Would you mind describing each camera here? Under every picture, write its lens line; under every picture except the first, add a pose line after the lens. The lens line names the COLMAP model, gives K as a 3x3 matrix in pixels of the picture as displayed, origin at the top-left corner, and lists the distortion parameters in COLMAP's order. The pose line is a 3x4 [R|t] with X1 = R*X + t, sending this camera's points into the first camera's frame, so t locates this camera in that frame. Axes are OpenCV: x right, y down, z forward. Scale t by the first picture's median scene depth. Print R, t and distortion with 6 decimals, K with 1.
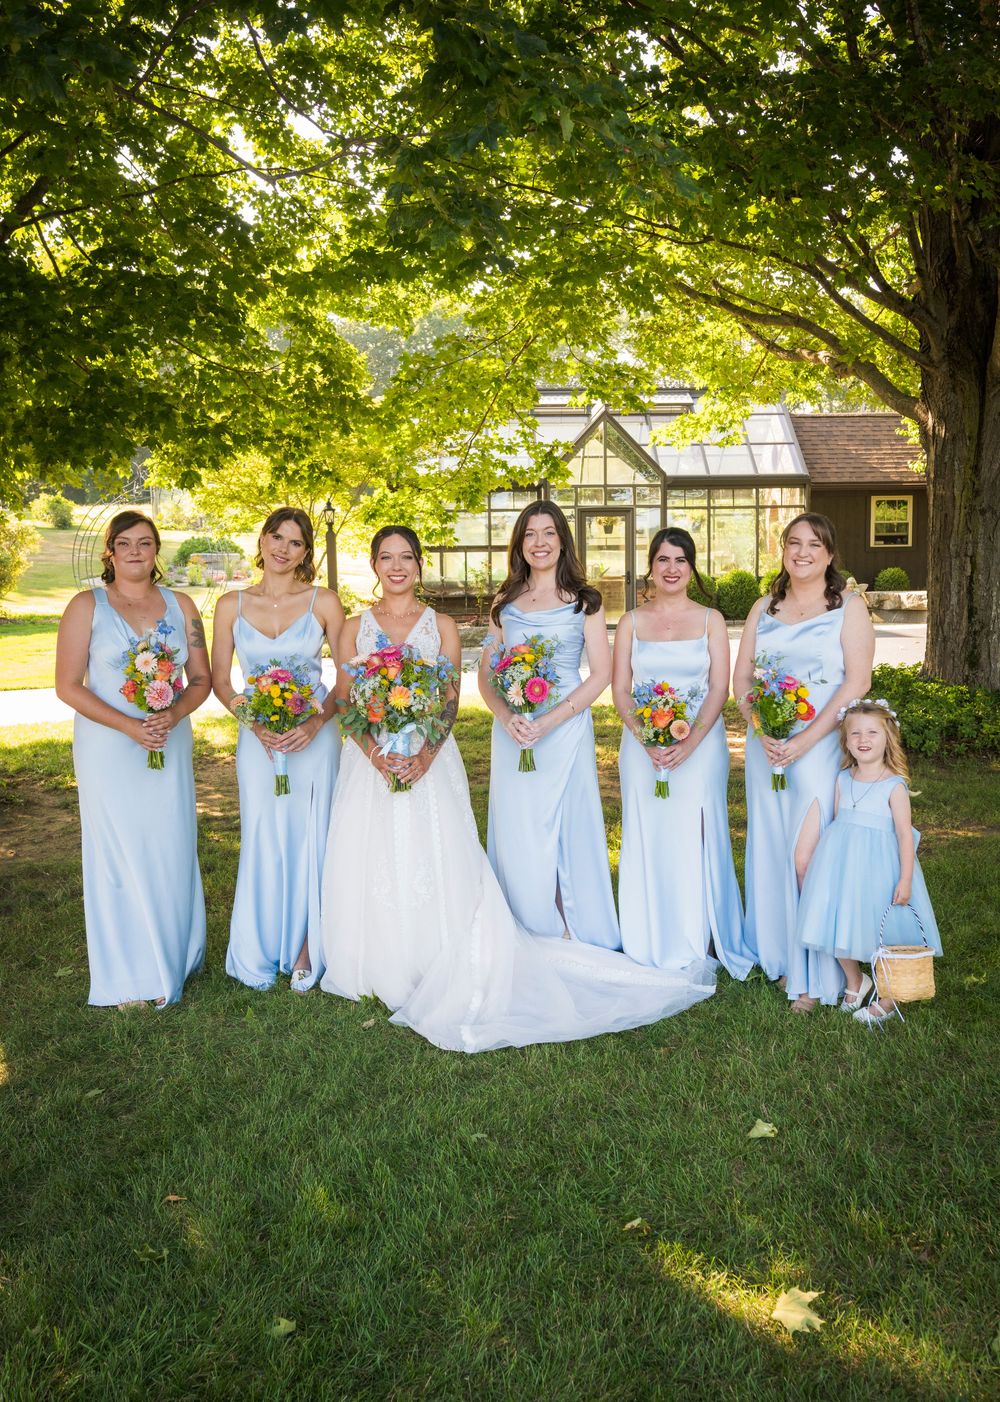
lens RADIAL K [[1282.2, 0, 528.2], [0, 1282.2, 746.4], [0, 0, 1]] dist [-0.010441, -0.002810]
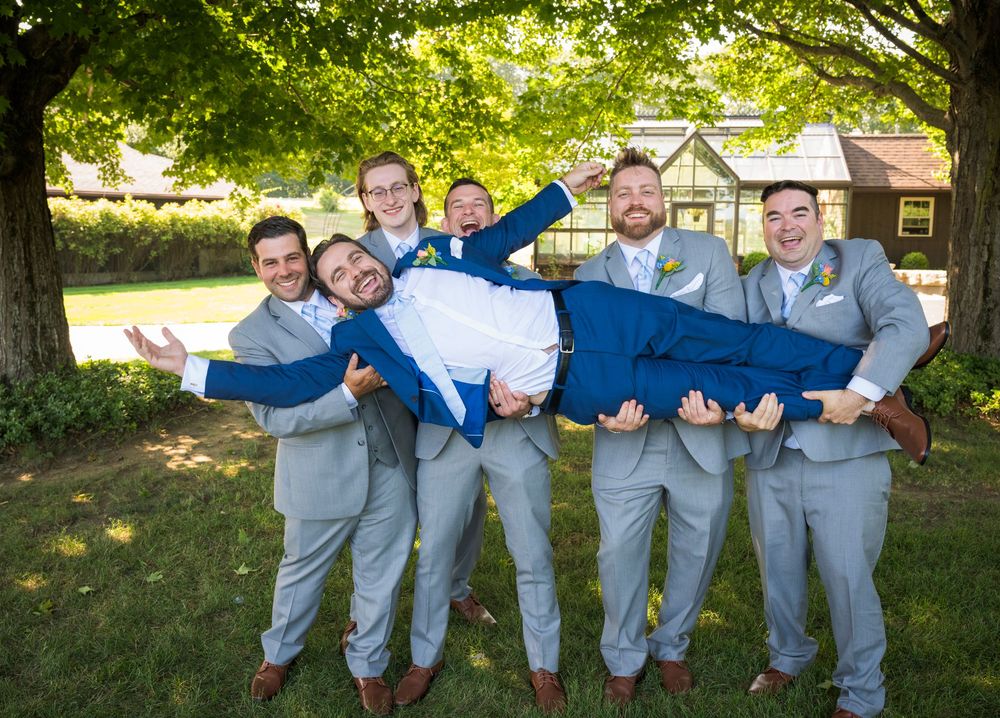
lens RADIAL K [[873.3, 0, 500.0], [0, 873.3, 359.0], [0, 0, 1]] dist [-0.002820, 0.000737]
pose [[0.985886, 0.045560, -0.161098, 0.036749], [-0.046715, 0.998903, -0.003386, -0.019613], [0.160767, 0.010864, 0.986933, 0.134486]]
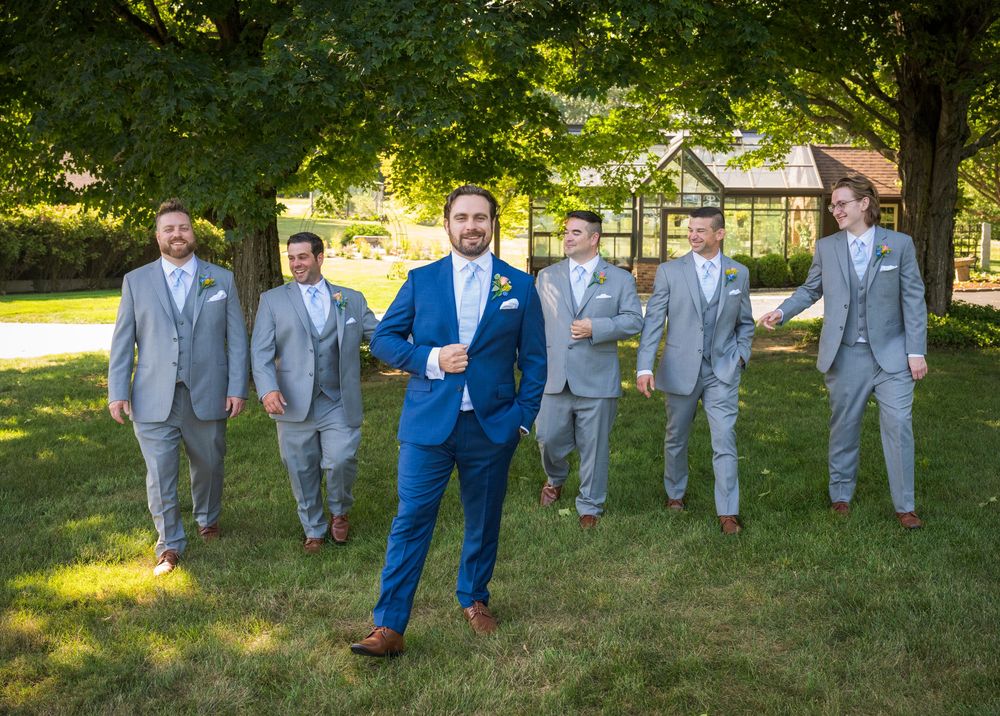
lens RADIAL K [[1050.4, 0, 500.0], [0, 1050.4, 358.0], [0, 0, 1]] dist [-0.002922, 0.001733]
pose [[0.996920, 0.029523, -0.072659, -0.125634], [-0.032421, 0.998712, -0.039039, 0.086085], [0.071413, 0.041275, 0.996592, -0.461799]]
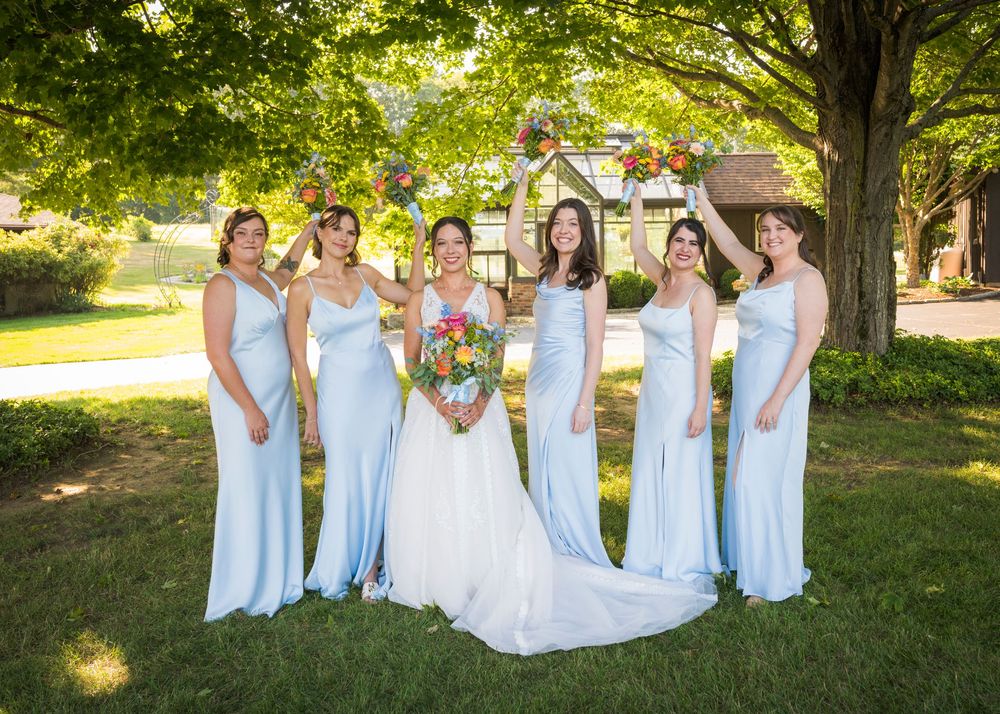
lens RADIAL K [[956.2, 0, 496.5], [0, 956.2, 342.9], [0, 0, 1]] dist [-0.010588, -0.000857]
pose [[0.999953, -0.002535, 0.009358, -0.031126], [0.003122, 0.997995, -0.063209, 0.002926], [-0.009179, 0.063235, 0.997956, 0.041037]]
